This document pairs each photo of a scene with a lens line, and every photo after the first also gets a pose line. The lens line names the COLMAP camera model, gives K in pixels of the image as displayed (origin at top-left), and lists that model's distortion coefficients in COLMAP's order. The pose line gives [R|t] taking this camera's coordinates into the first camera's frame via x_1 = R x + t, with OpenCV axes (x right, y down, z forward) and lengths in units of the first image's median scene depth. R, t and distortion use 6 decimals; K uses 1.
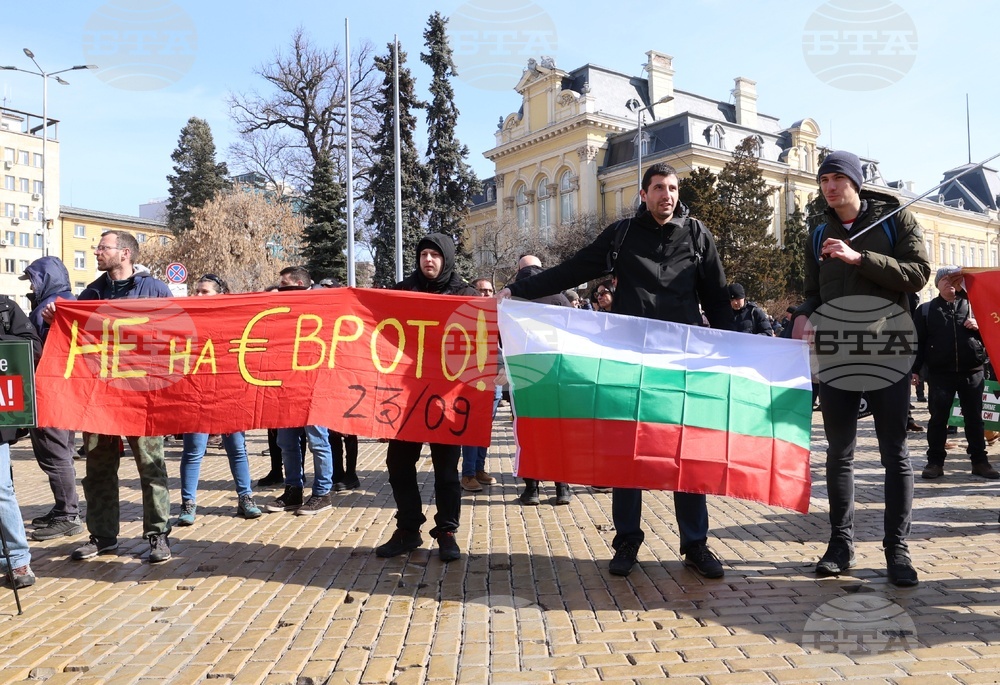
lens RADIAL K [[875.5, 0, 500.0], [0, 875.5, 342.5], [0, 0, 1]] dist [-0.012963, -0.003451]
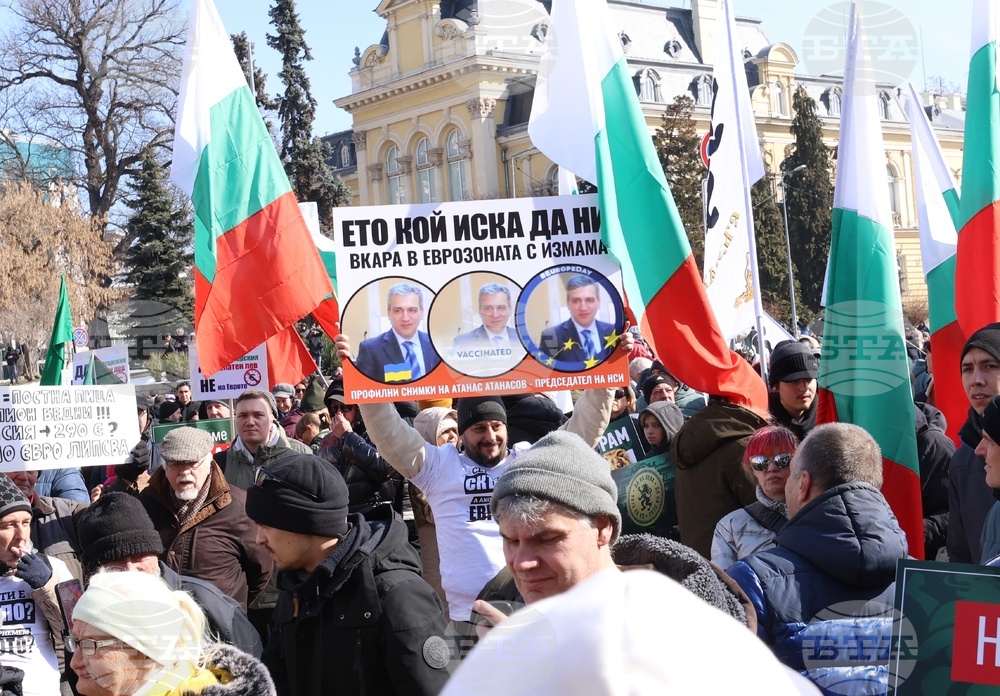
lens RADIAL K [[1616.0, 0, 500.0], [0, 1616.0, 348.0], [0, 0, 1]] dist [0.045495, 0.130677]
pose [[0.994578, -0.055918, 0.087678, -0.013825], [0.056299, 0.998412, -0.001878, -0.012425], [-0.087434, 0.006804, 0.996147, -0.343553]]
